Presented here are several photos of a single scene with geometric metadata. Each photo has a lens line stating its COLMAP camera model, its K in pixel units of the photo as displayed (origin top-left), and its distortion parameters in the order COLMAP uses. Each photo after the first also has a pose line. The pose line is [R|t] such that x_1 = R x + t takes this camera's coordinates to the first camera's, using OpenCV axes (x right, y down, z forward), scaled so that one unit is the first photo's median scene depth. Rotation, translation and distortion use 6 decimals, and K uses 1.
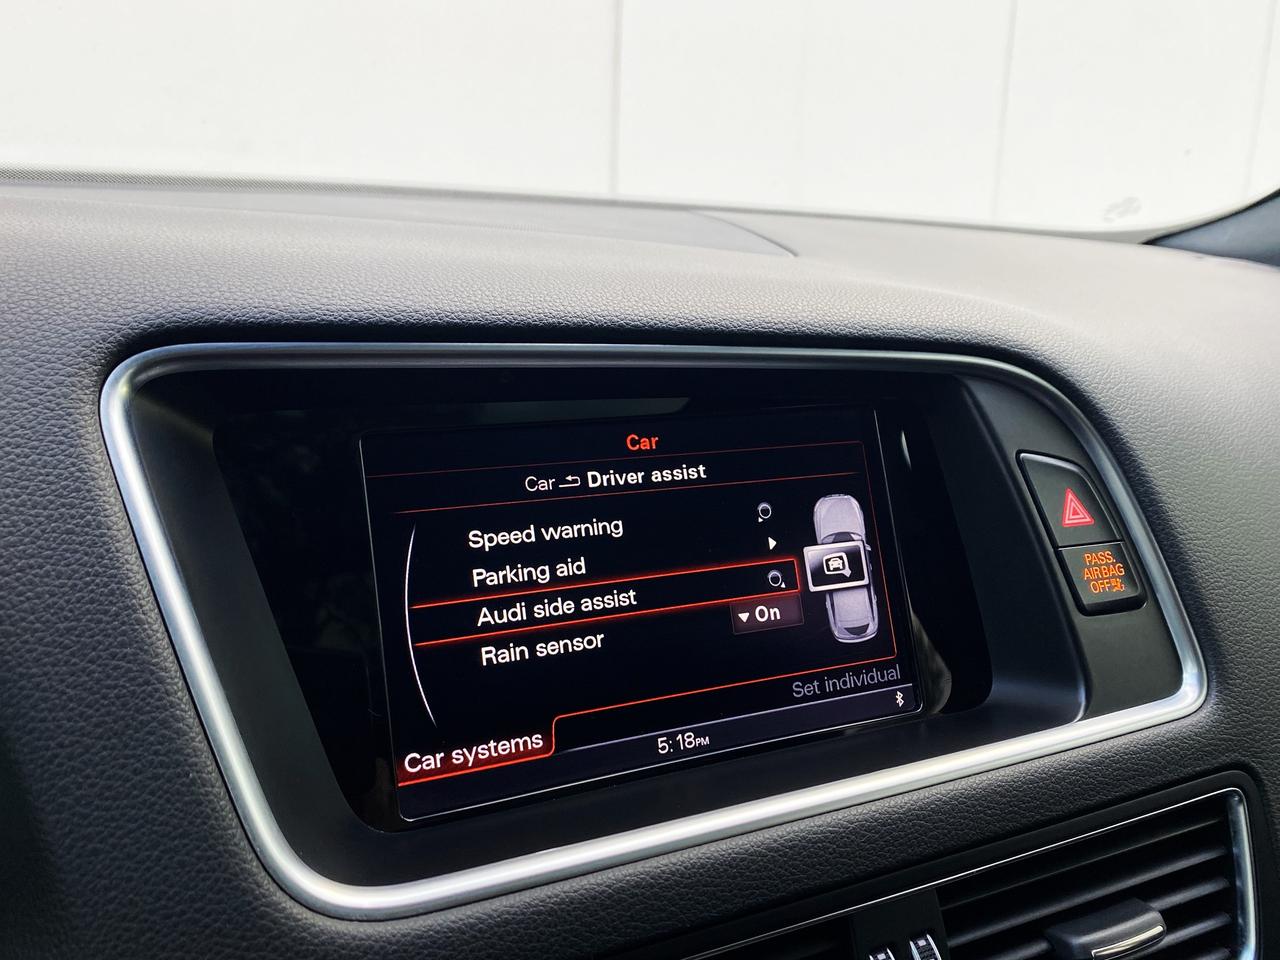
lens RADIAL K [[1137.6, 0, 644.8], [0, 1137.6, 475.9], [0, 0, 1]] dist [-0.009101, -0.007626]
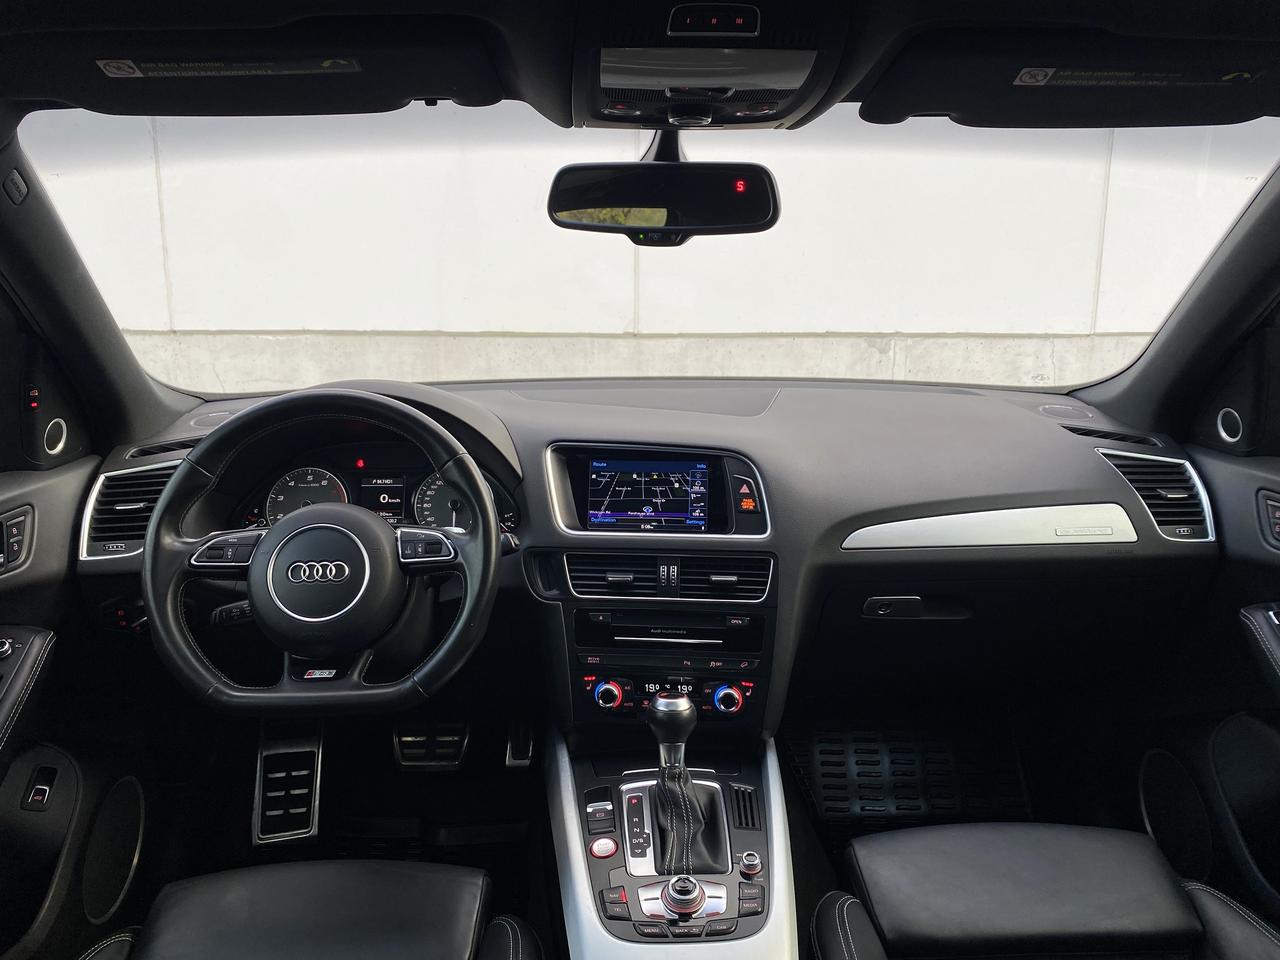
lens RADIAL K [[976.3, 0, 641.6], [0, 976.3, 467.4], [0, 0, 1]] dist [0.035677, -0.041778]
pose [[0.847618, 0.070437, -0.525912, 2.374082], [-0.088794, 0.996003, -0.009712, 0.024762], [0.523125, 0.054930, 0.850484, -2.787599]]
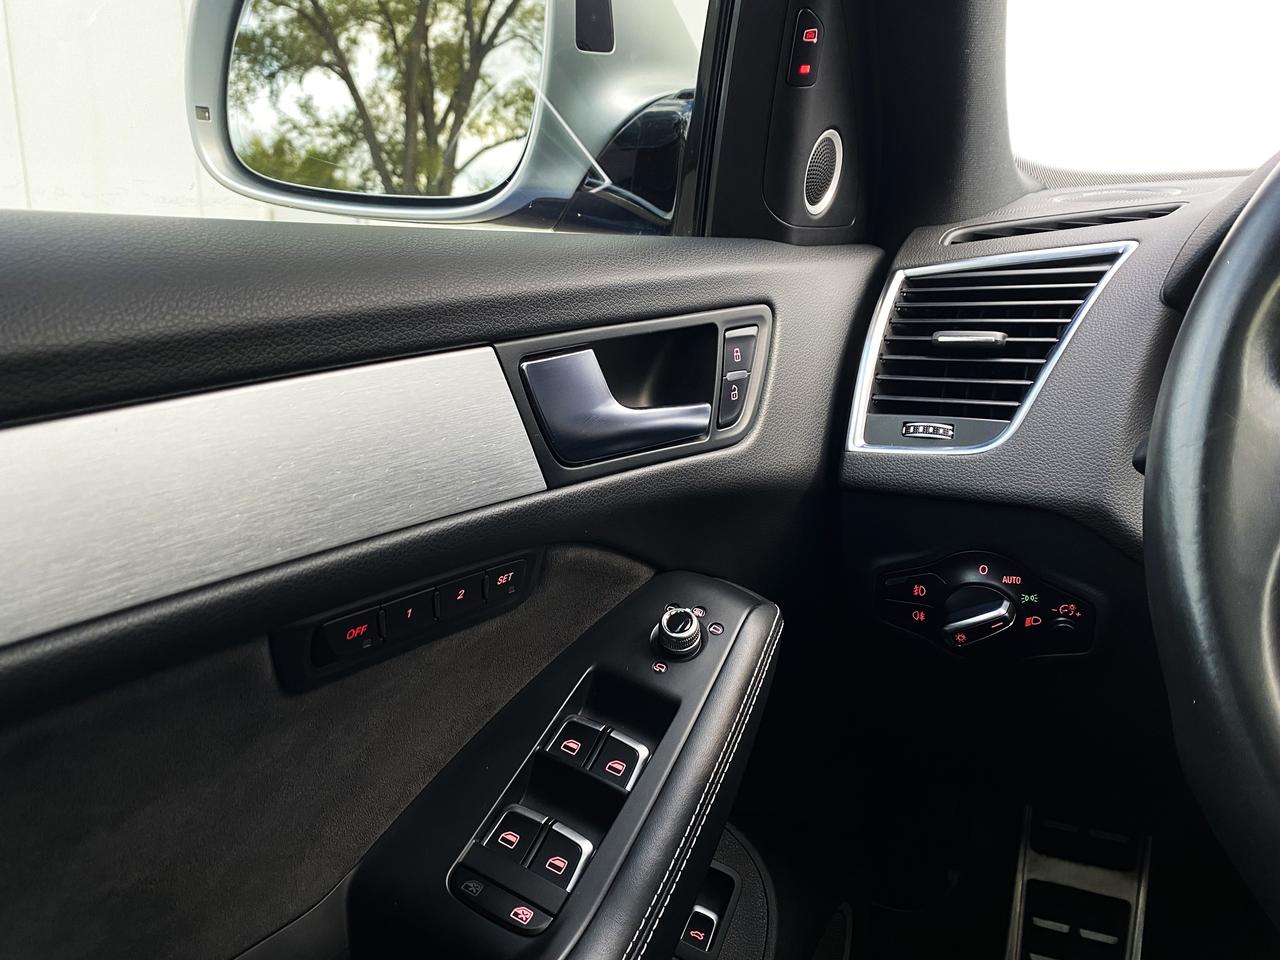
lens RADIAL K [[976.3, 0, 635.1], [0, 976.3, 466.4], [0, 0, 1]] dist [0.035677, -0.041778]
pose [[0.408938, 0.166874, -0.897175, -0.438486], [-0.190526, 0.977085, 0.094894, 0.530874], [0.892451, 0.132129, 0.431361, -1.542239]]
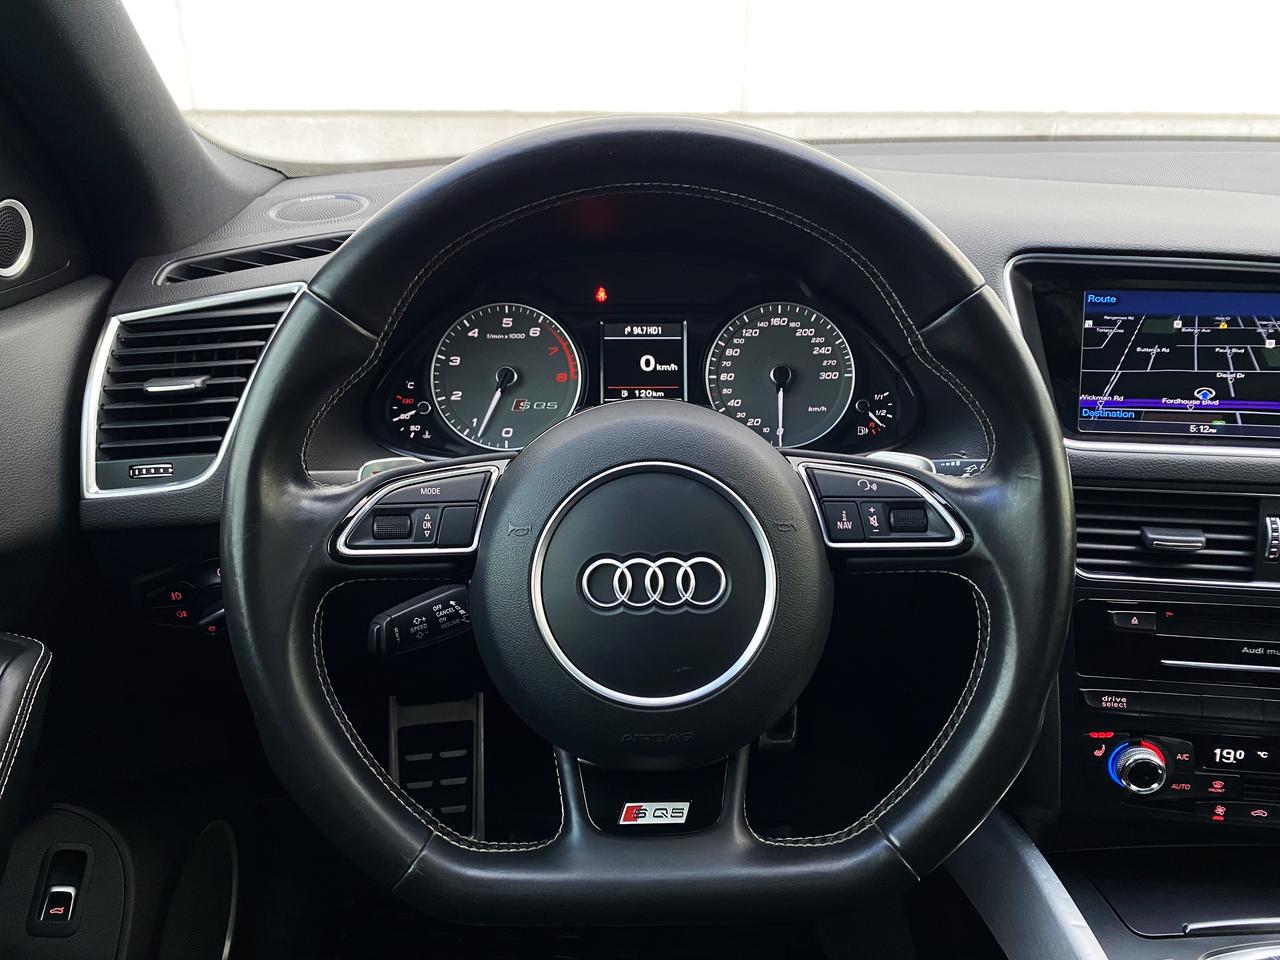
lens RADIAL K [[976.3, 0, 640.5], [0, 976.3, 463.4], [0, 0, 1]] dist [0.035677, -0.041778]
pose [[0.830352, 0.175996, -0.528716, 0.167377], [-0.092236, 0.979135, 0.181071, 0.041690], [0.549553, -0.101586, 0.829260, -1.489103]]
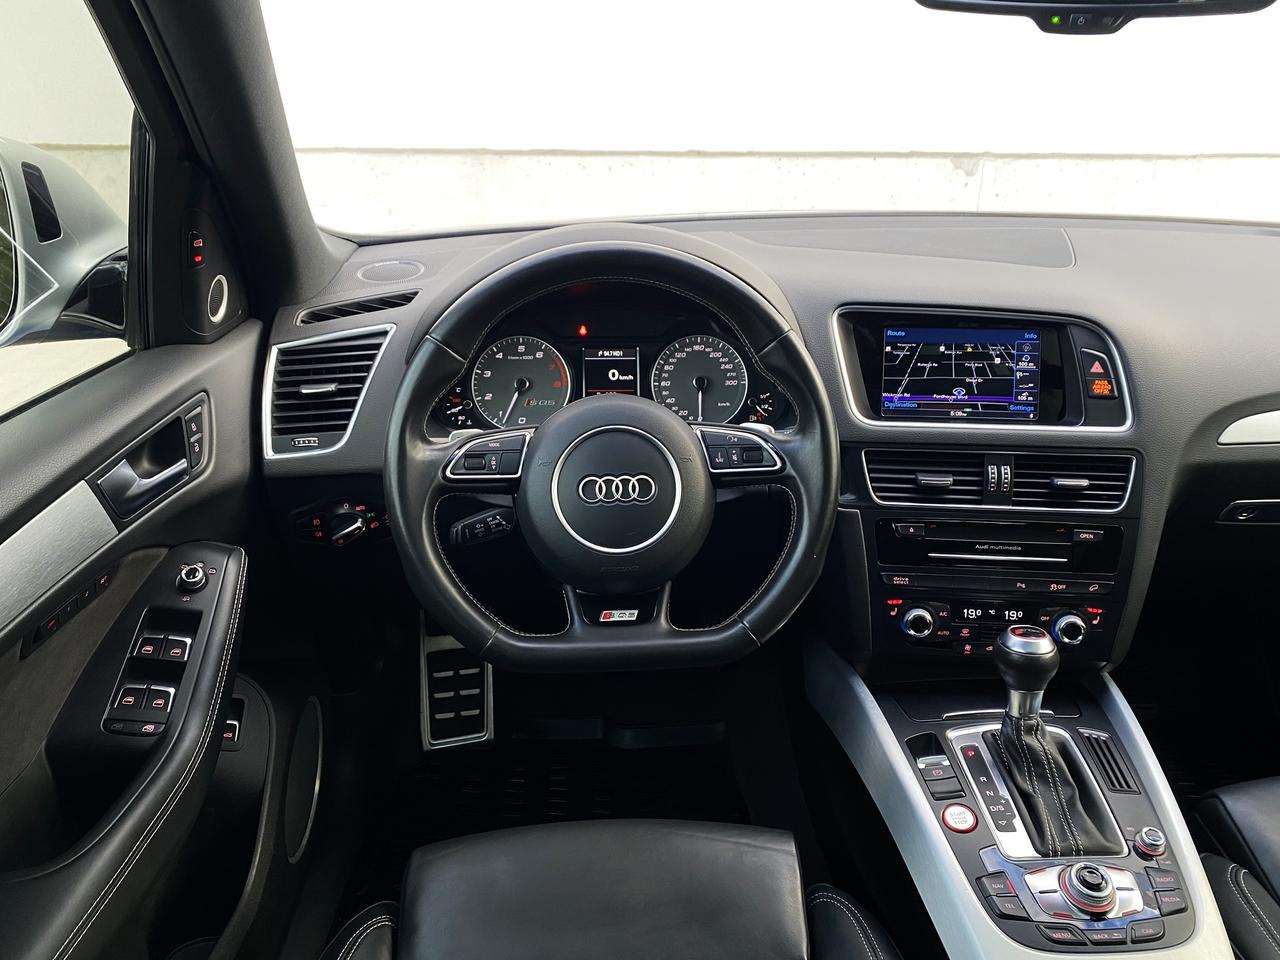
lens RADIAL K [[976.3, 0, 643.1], [0, 976.3, 468.1], [0, 0, 1]] dist [0.035677, -0.041778]
pose [[0.849986, 0.163173, -0.500897, 0.889347], [-0.090945, 0.981996, 0.165569, -0.042634], [0.518895, -0.095178, 0.849523, -2.602755]]
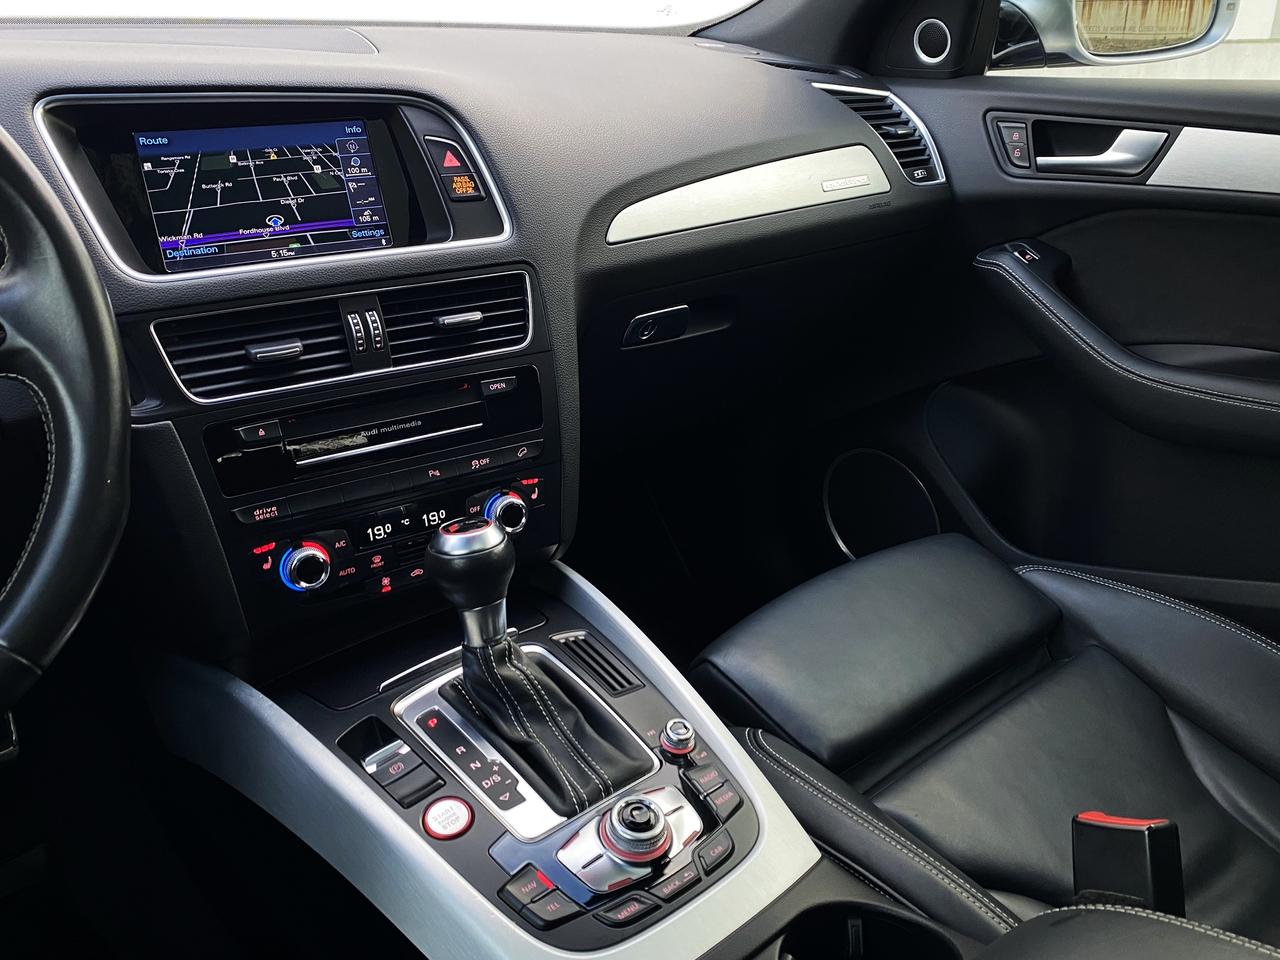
lens RADIAL K [[1103.2, 0, 651.2], [0, 1103.2, 460.4], [0, 0, 1]] dist [0.051402, -0.071905]
pose [[0.991086, -0.080193, 0.106382, 0.603083], [0.062327, 0.984861, 0.161753, 0.370739], [-0.117743, -0.153681, 0.981080, -1.786331]]
